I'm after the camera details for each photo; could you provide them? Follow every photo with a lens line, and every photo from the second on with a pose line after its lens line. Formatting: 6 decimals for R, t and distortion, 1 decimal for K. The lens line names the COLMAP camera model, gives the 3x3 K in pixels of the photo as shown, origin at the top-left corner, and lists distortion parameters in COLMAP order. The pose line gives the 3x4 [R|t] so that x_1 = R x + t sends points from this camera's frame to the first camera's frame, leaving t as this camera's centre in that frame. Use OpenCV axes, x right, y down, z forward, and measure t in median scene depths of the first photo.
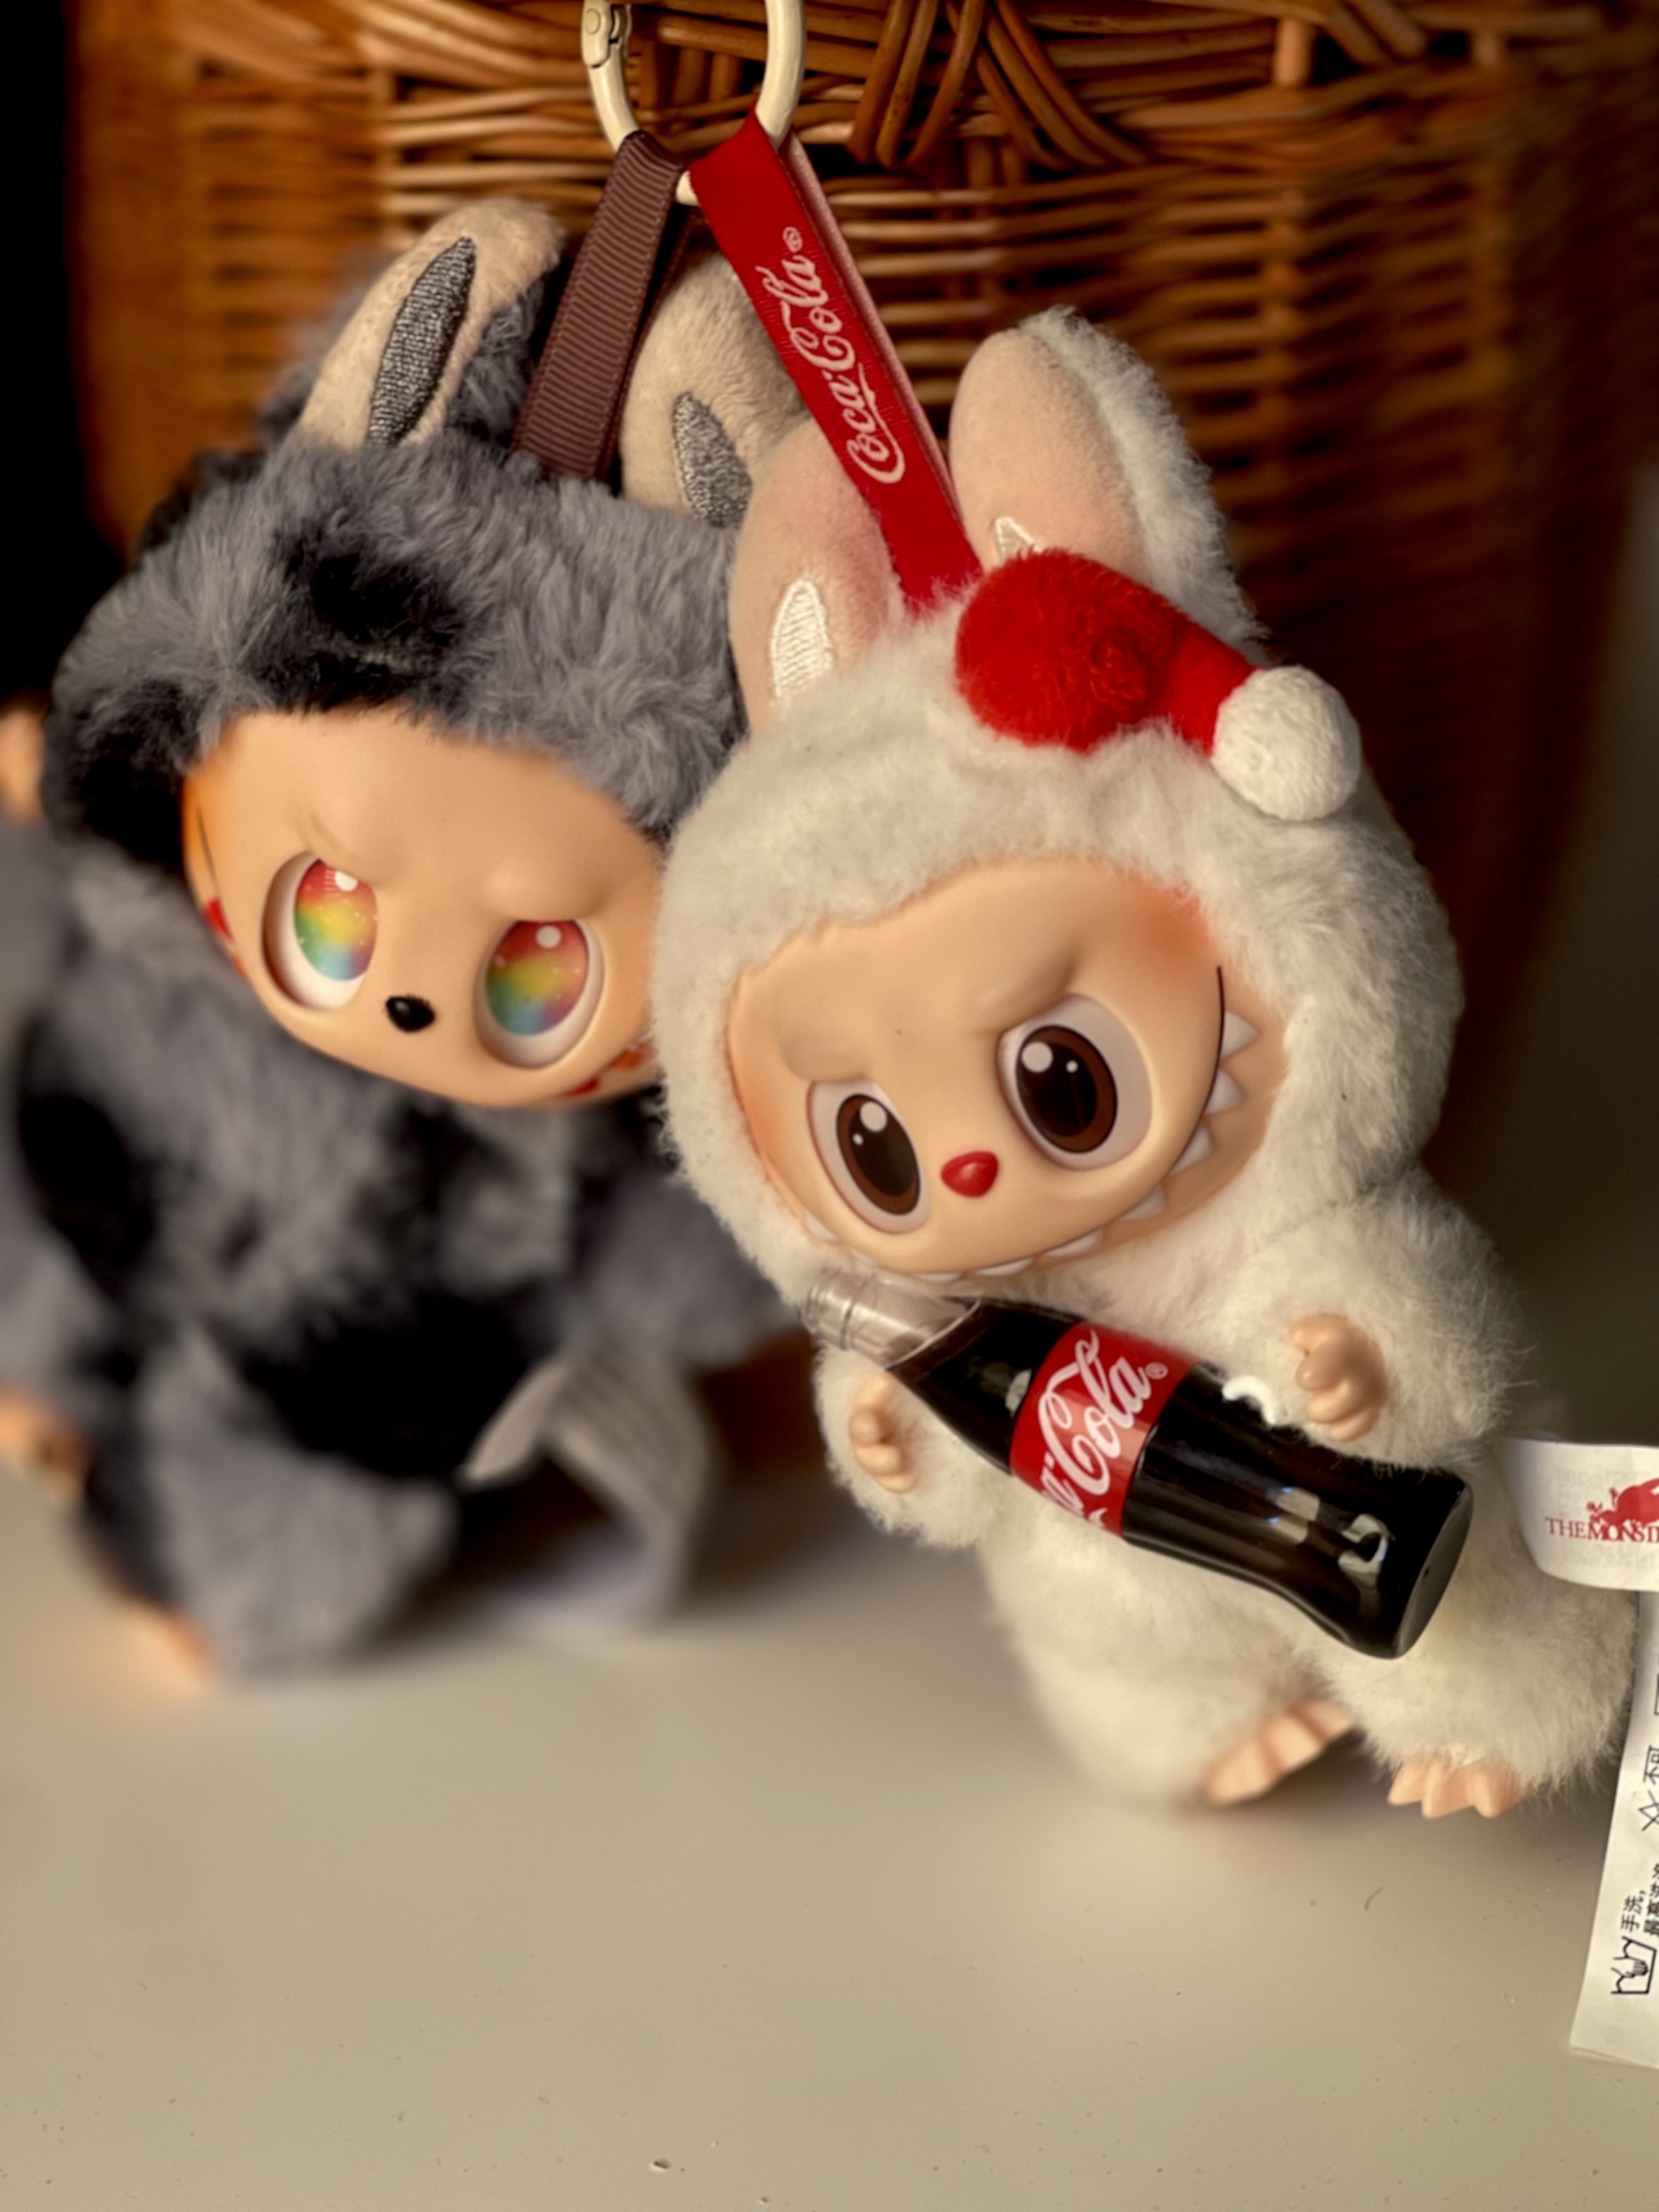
lens RADIAL K [[4228.4, 0, 829.5], [0, 4228.4, 1106.0], [0, 0, 1]] dist [0.007437, 0.201758]
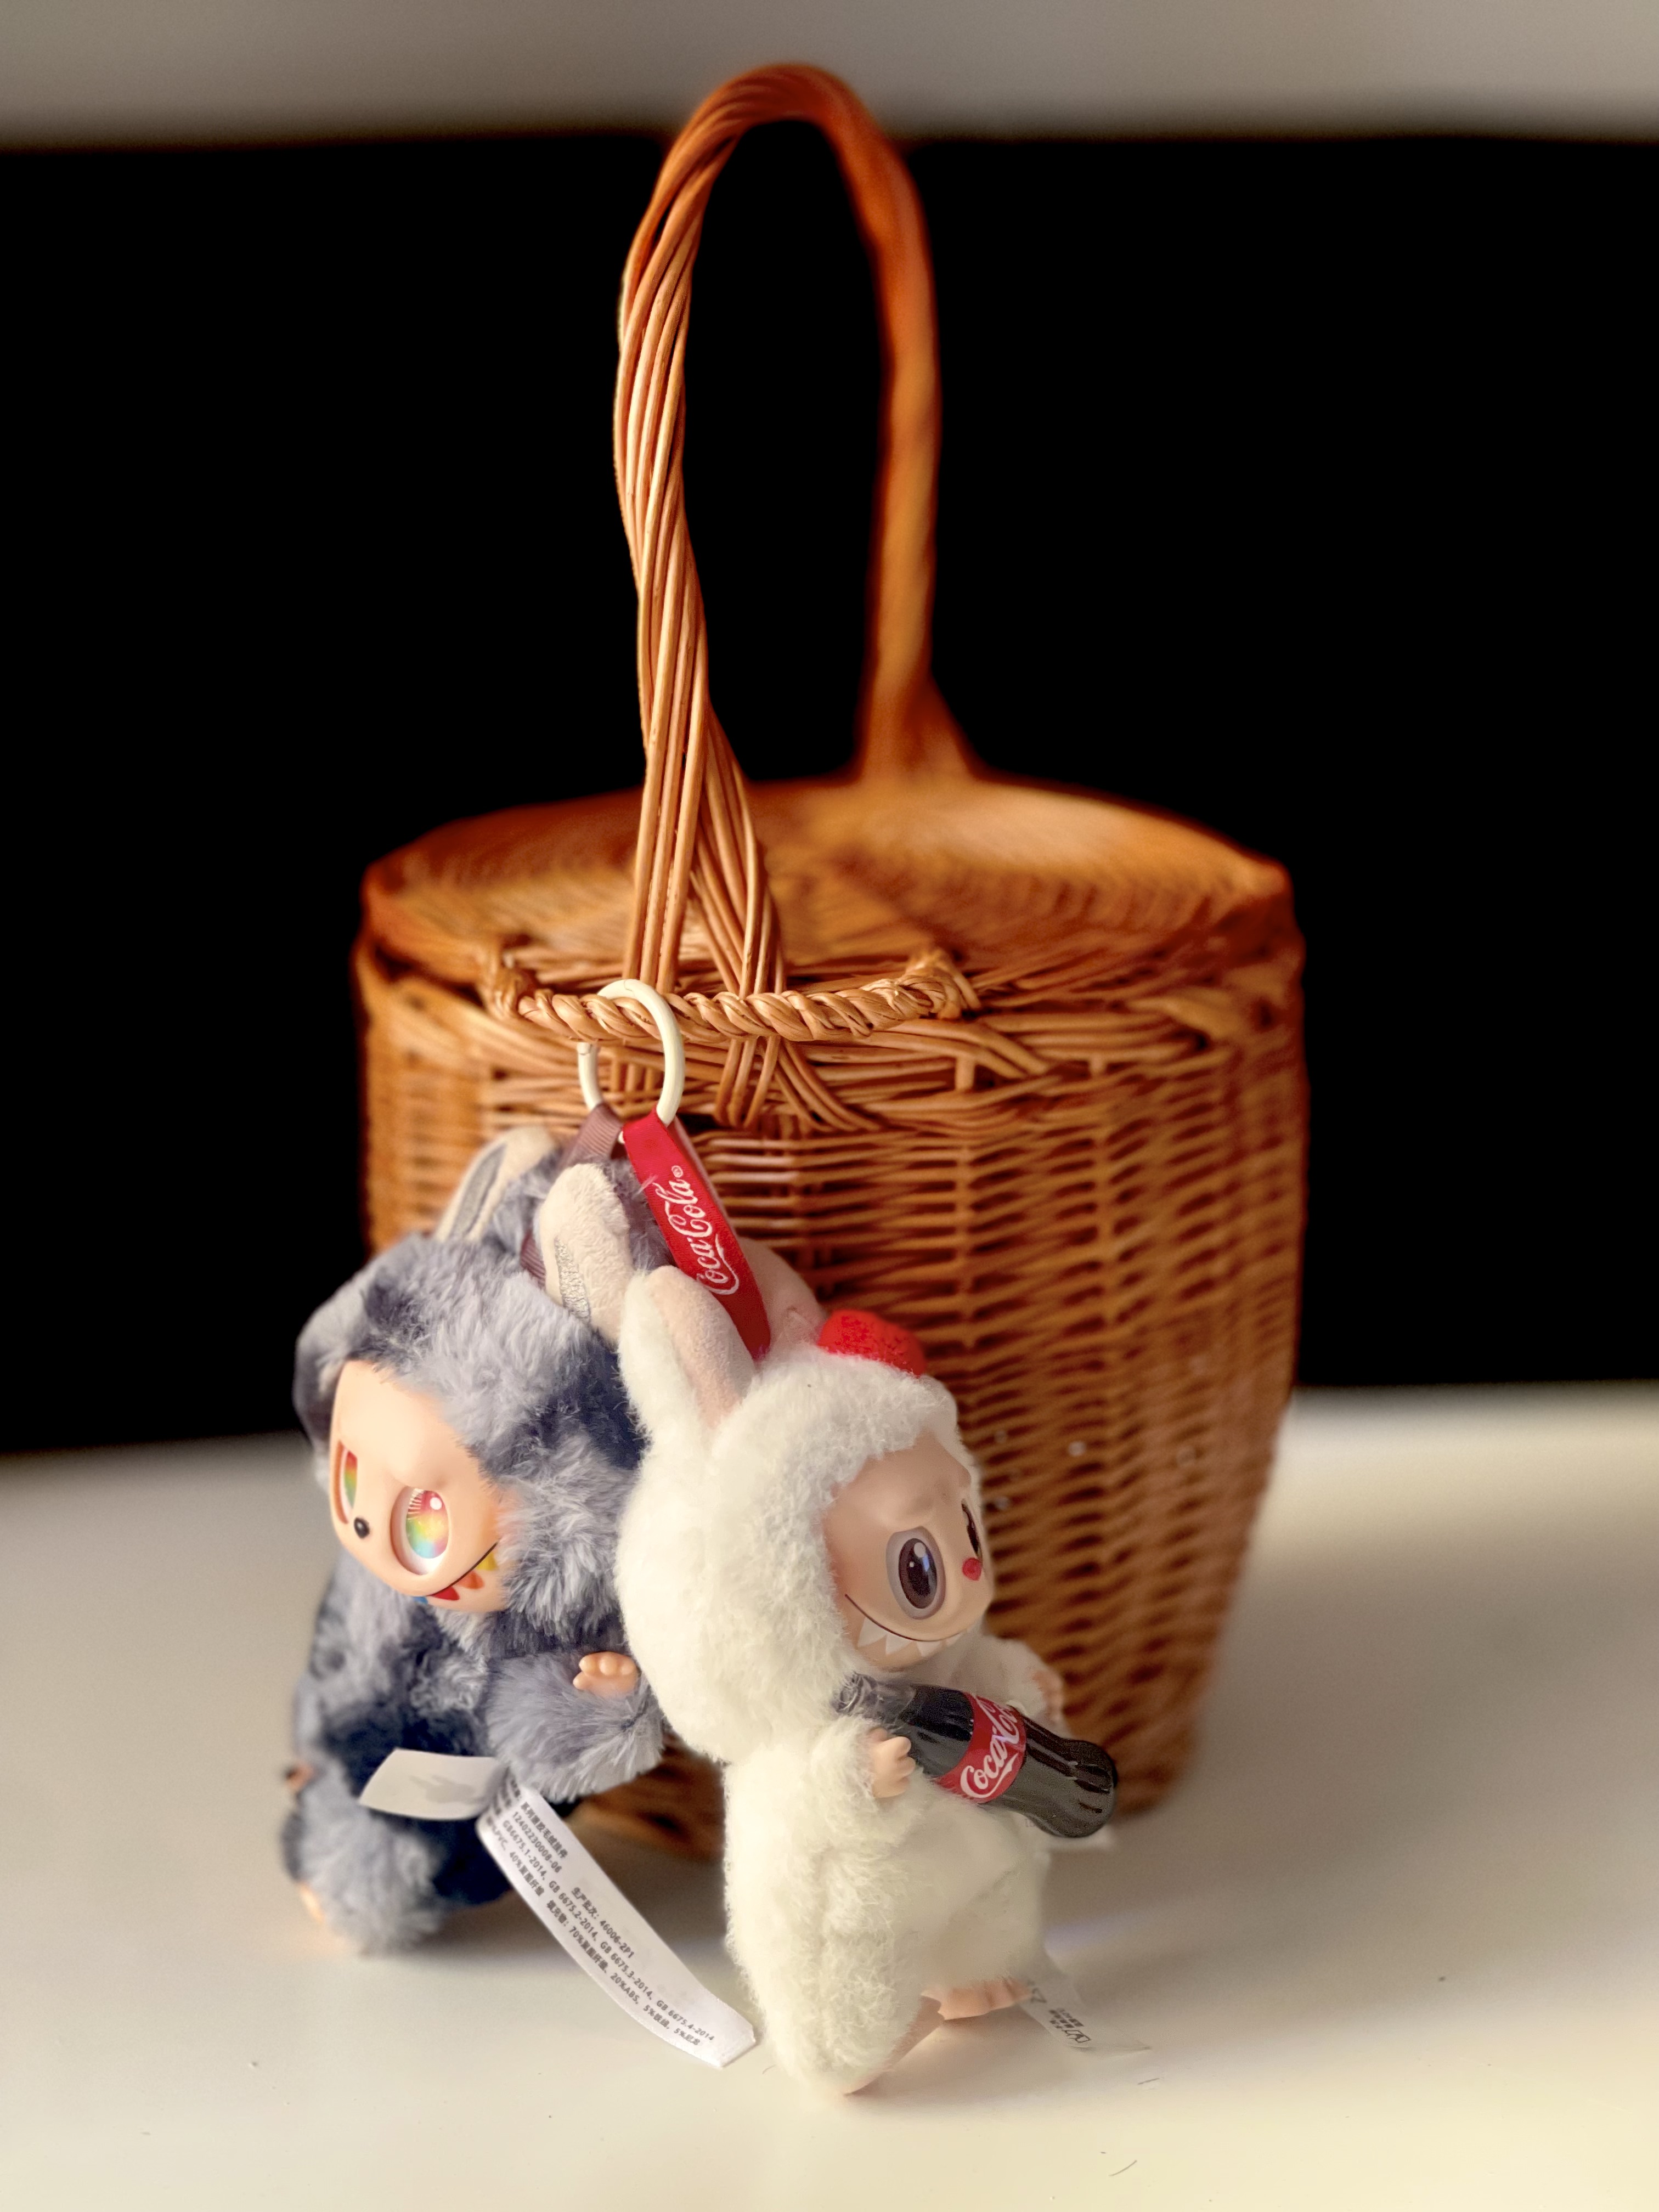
lens RADIAL K [[4228.4, 0, 829.5], [0, 4228.4, 1106.0], [0, 0, 1]] dist [0.007437, 0.201758]
pose [[0.761714, 0.092339, -0.641299, 1.268398], [-0.300665, 0.927142, -0.223623, 0.167515], [0.573926, 0.363153, 0.733981, -0.343877]]
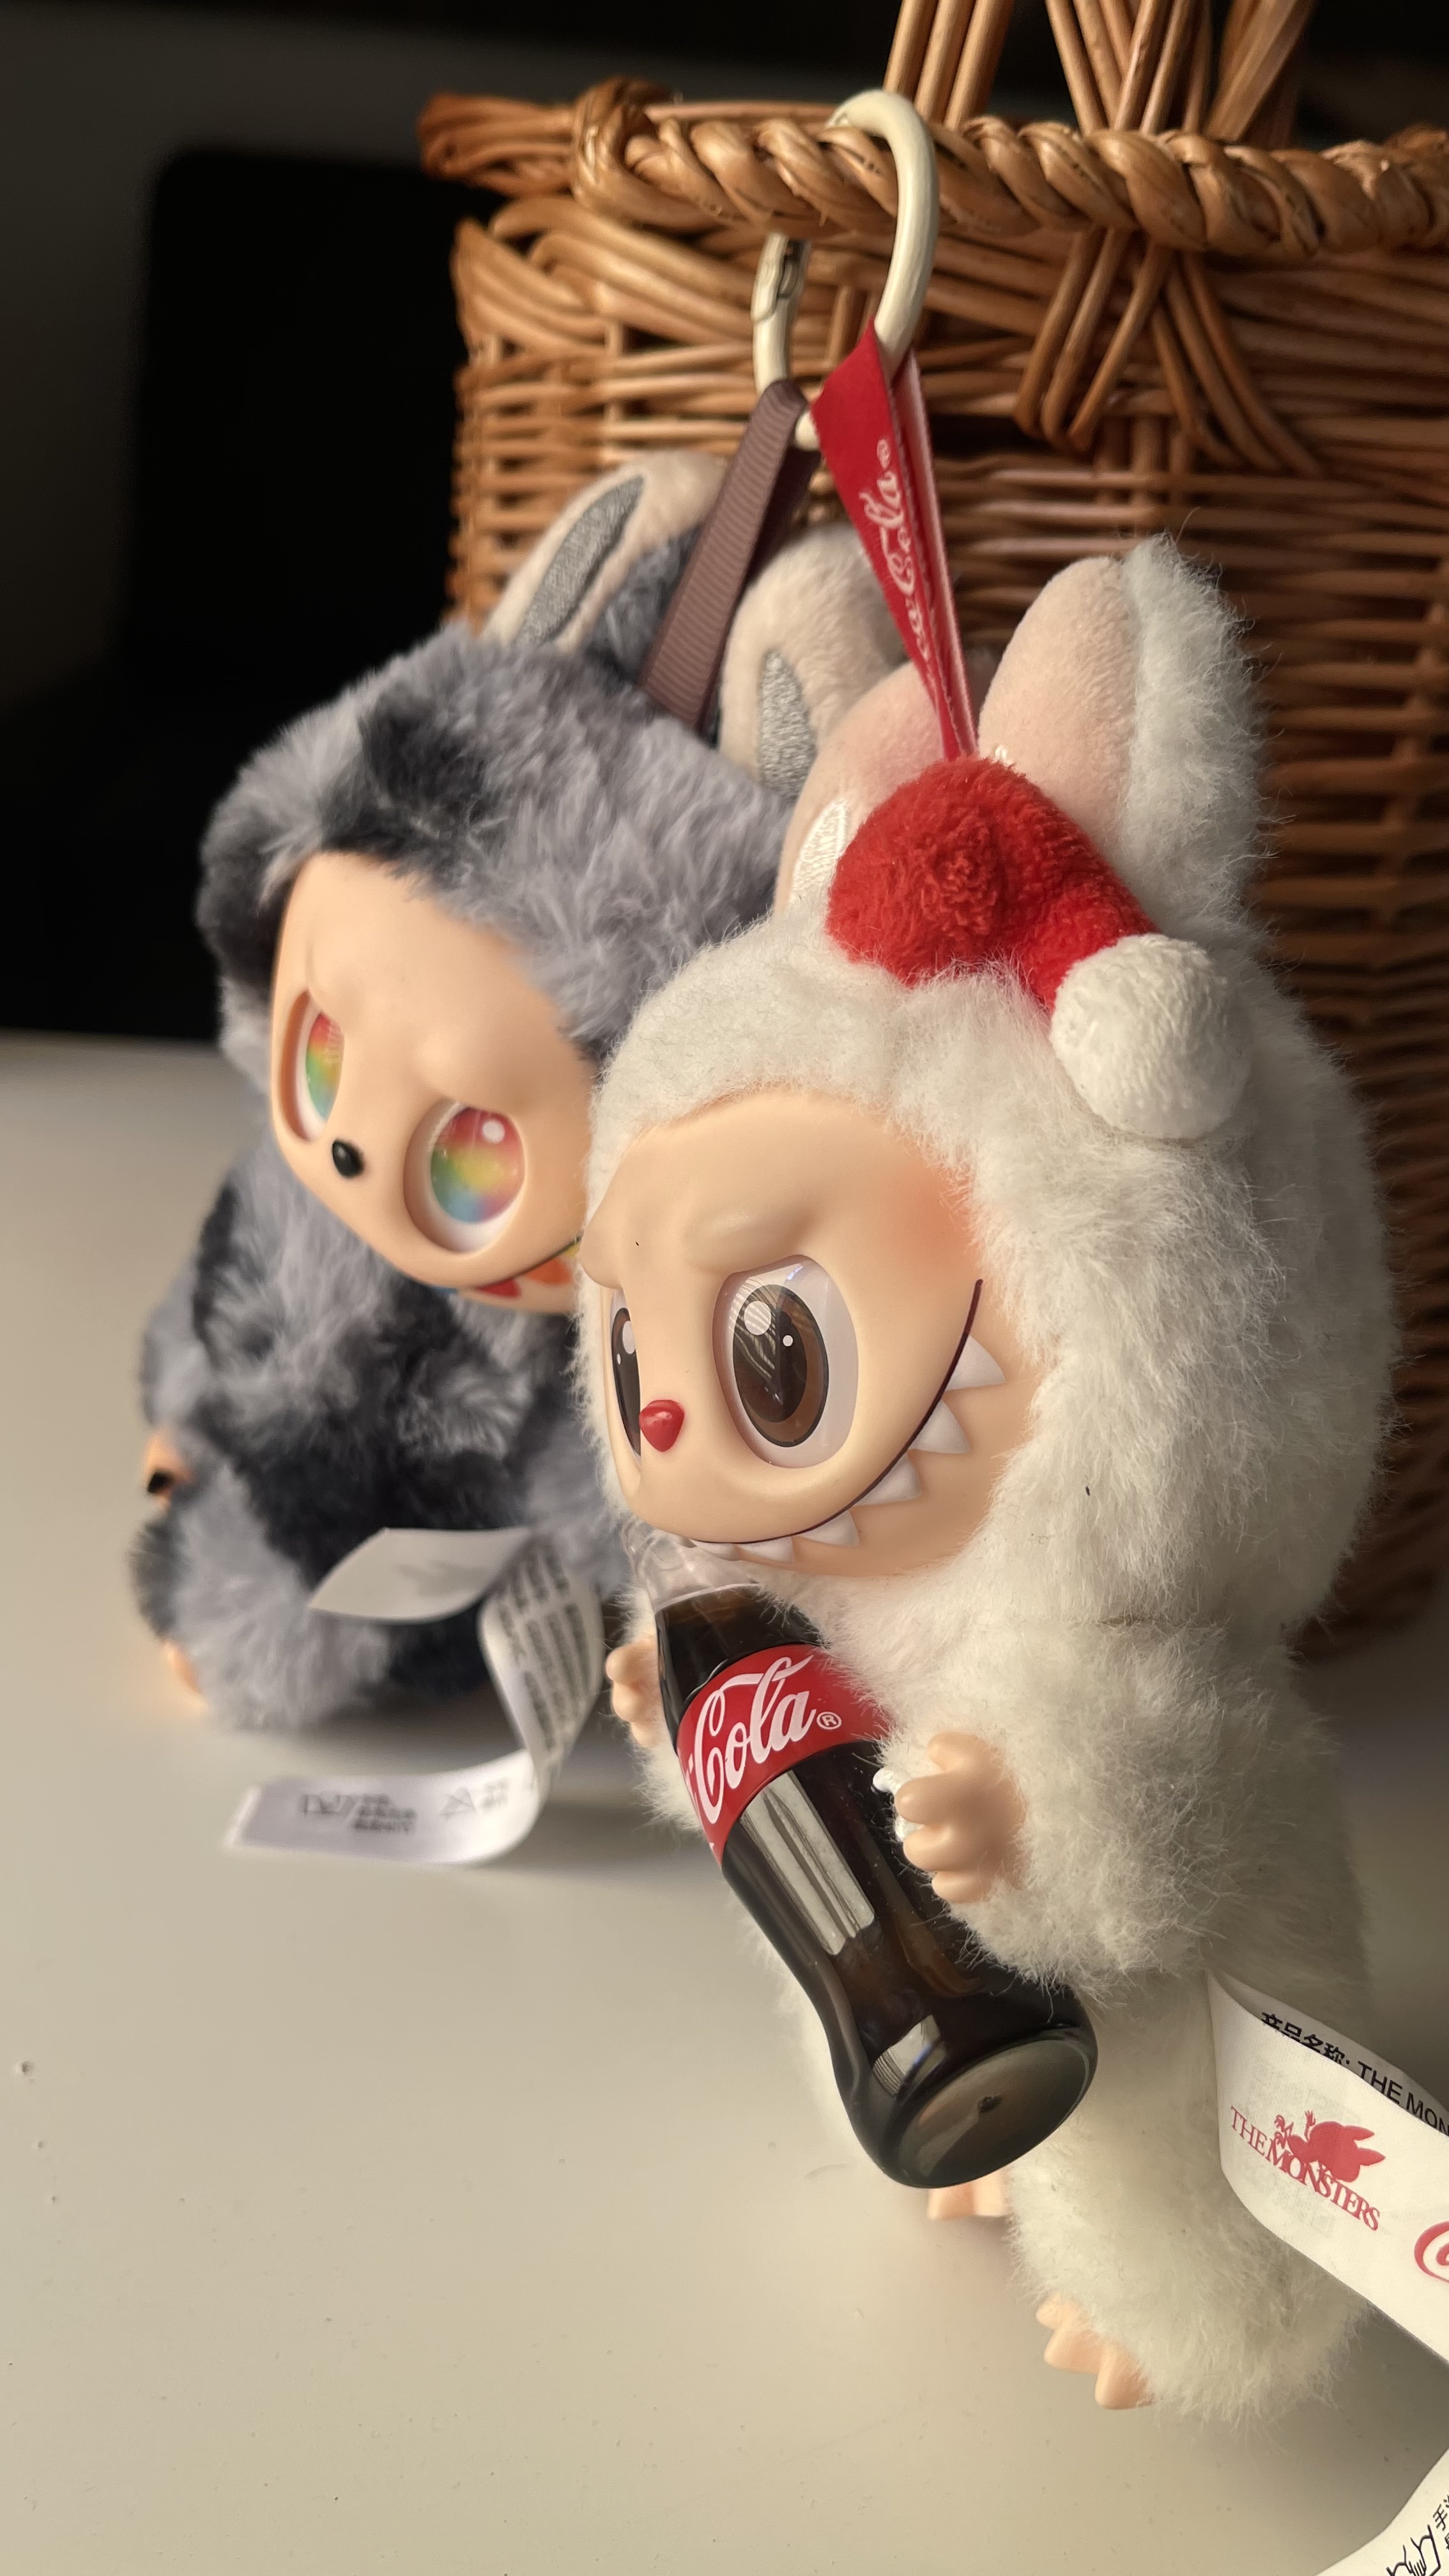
lens RADIAL K [[1956.8, 0, 724.5], [0, 1956.8, 1288.0], [0, 0, 1]] dist [0.029500, -0.001140]
pose [[0.868008, 0.294383, -0.399877, 0.189240], [-0.345147, 0.936650, -0.059660, 0.007668], [0.356982, 0.189802, 0.914625, 0.595418]]
